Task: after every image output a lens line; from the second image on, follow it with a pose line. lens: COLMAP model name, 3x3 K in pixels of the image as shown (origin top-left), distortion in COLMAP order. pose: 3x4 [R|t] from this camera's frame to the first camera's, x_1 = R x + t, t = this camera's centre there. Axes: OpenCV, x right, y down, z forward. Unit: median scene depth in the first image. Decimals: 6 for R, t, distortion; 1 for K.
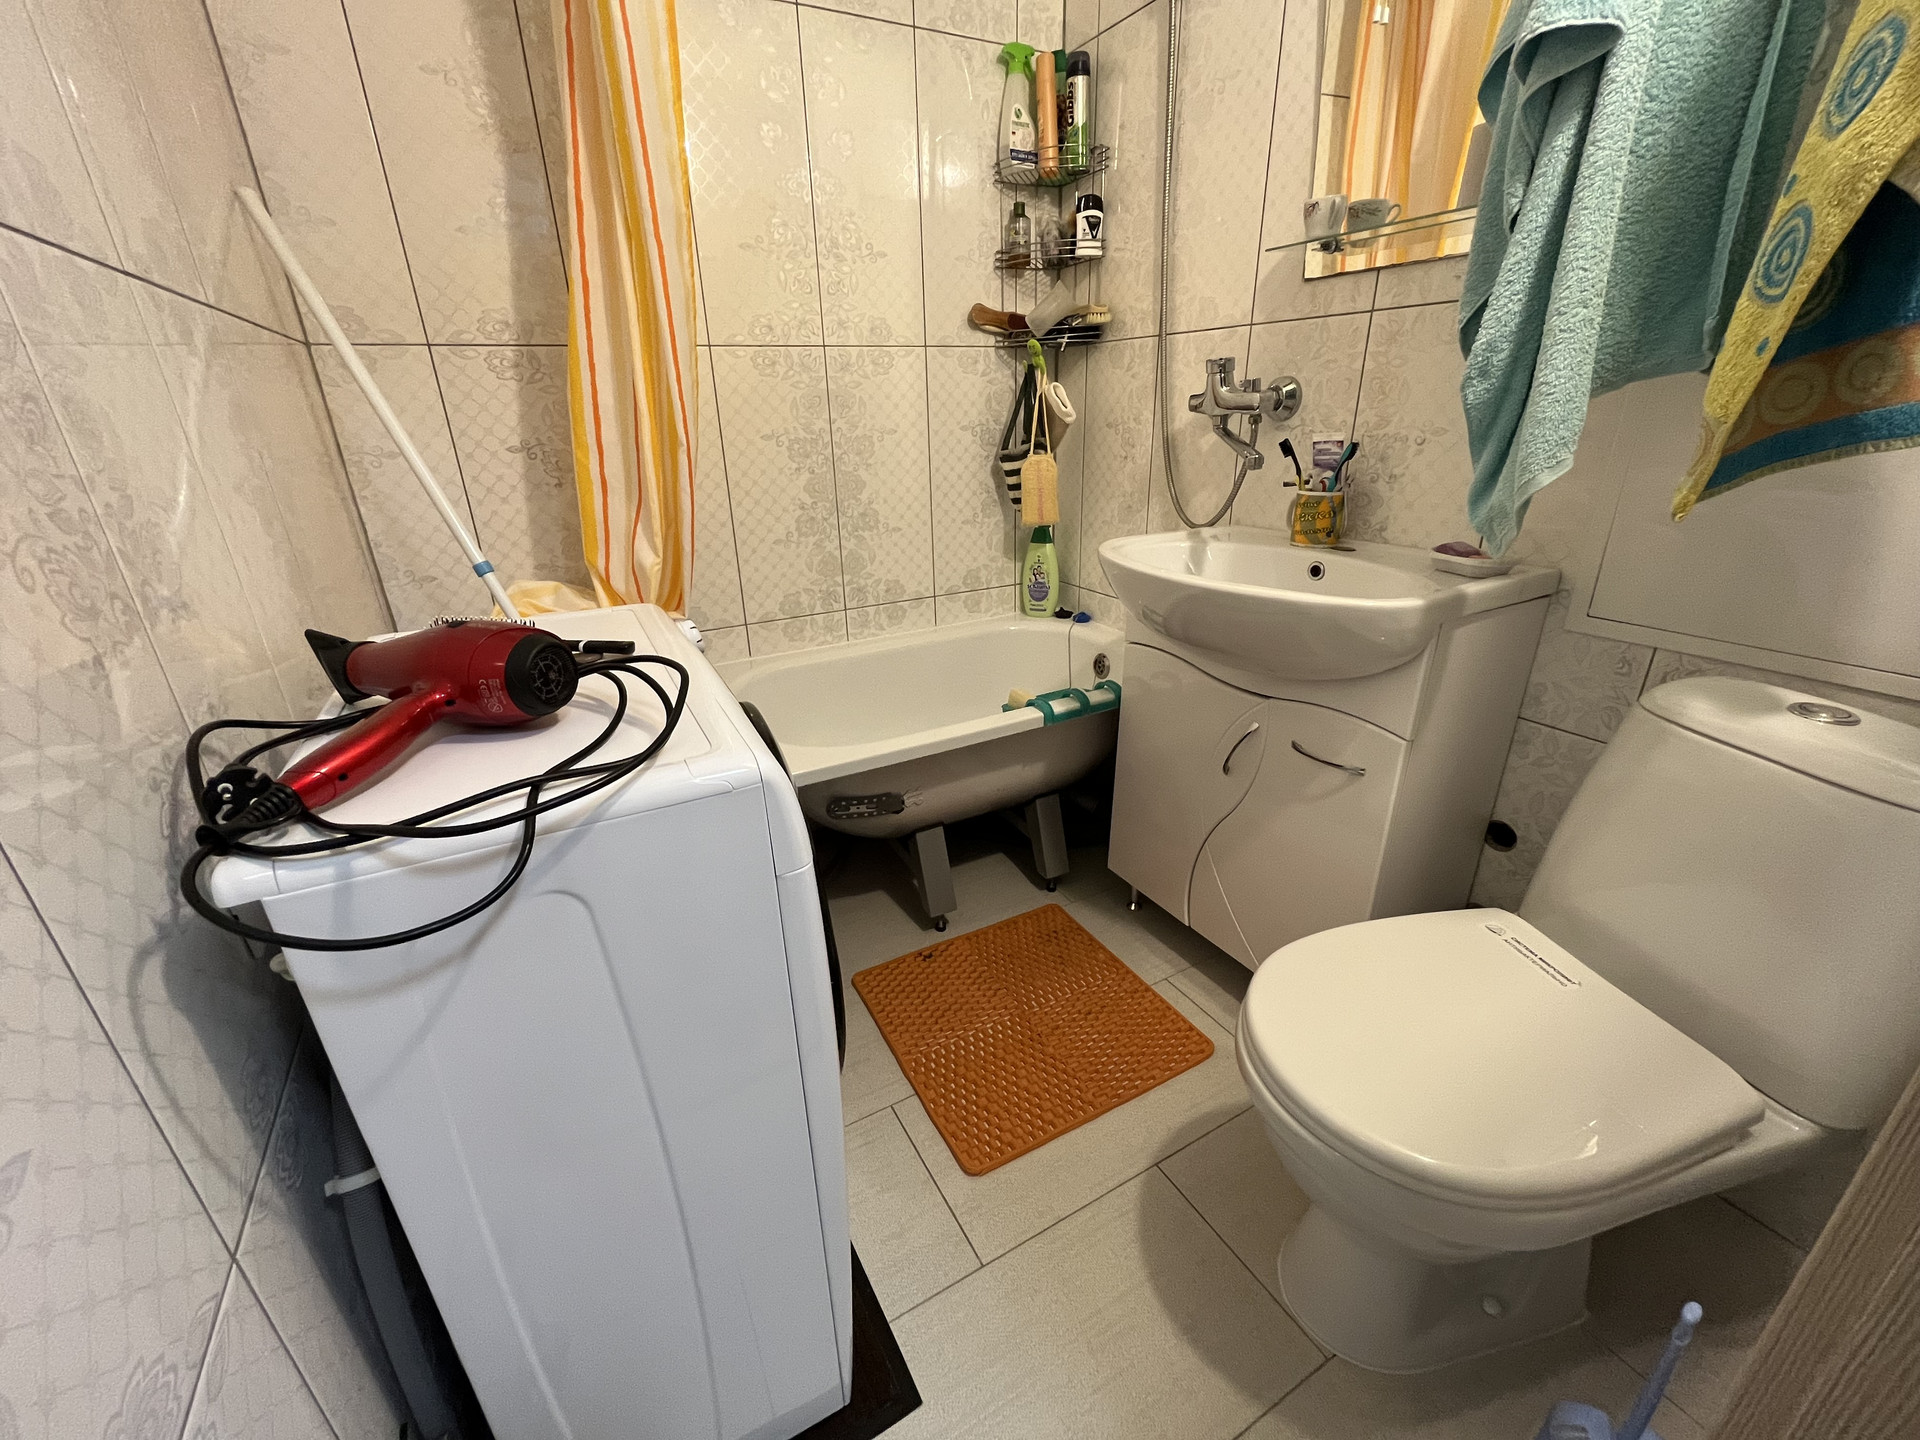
lens RADIAL K [[778.1, 0, 947.0], [0, 778.1, 726.3], [0, 0, 1]] dist [-0.003957, 0.000627]
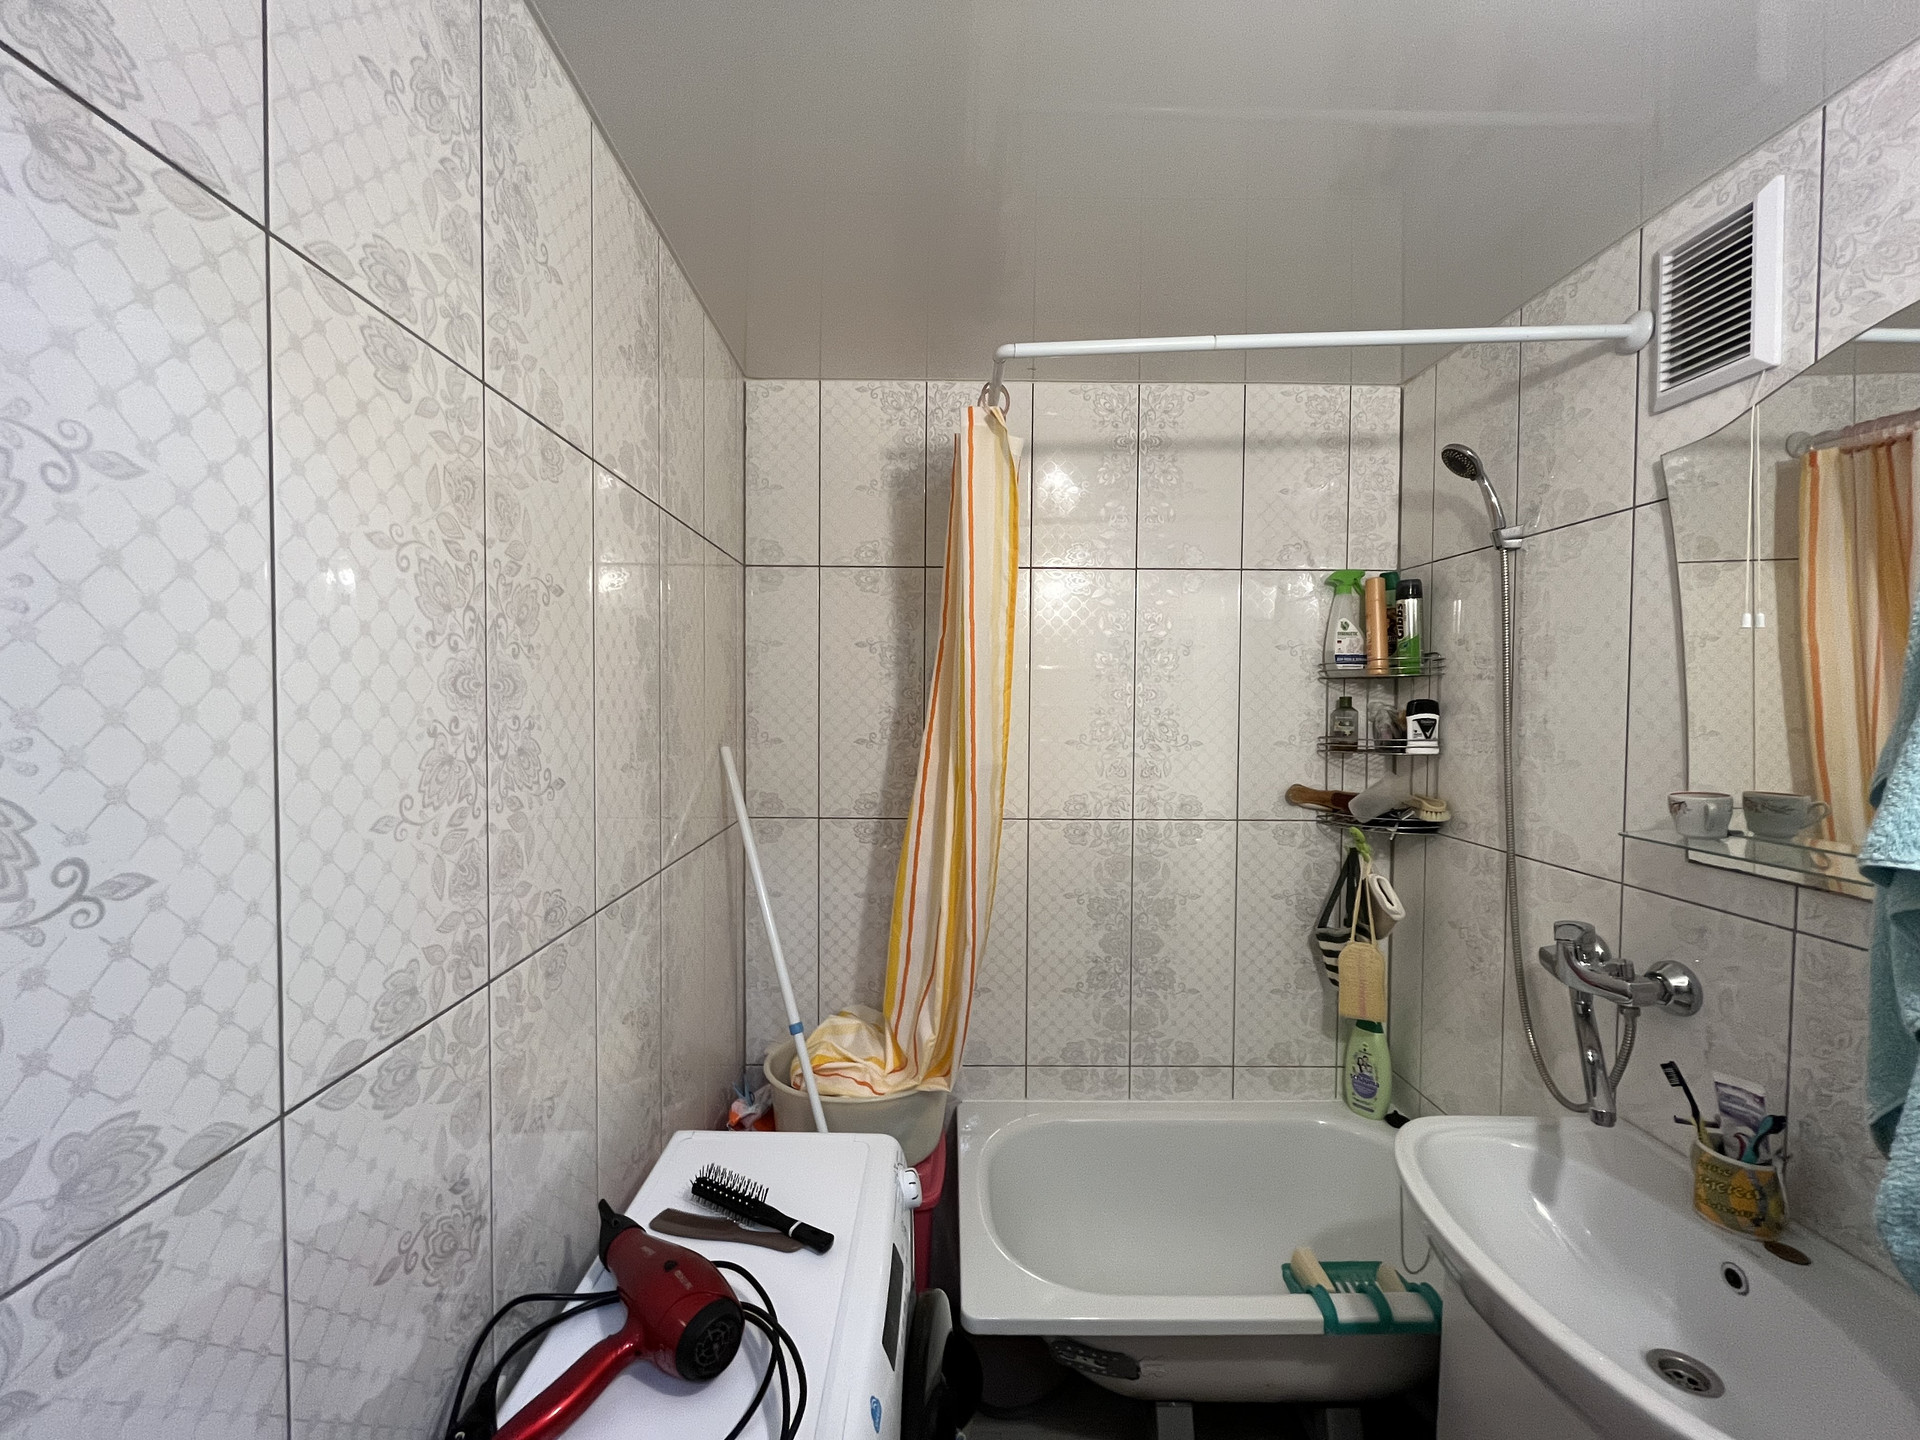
lens RADIAL K [[778.1, 0, 951.8], [0, 778.1, 711.8], [0, 0, 1]] dist [-0.003957, 0.000627]
pose [[0.885009, 0.045928, -0.463303, 0.109578], [-0.204756, 0.932114, -0.298728, -0.245708], [0.418131, 0.359241, 0.834333, -0.060523]]
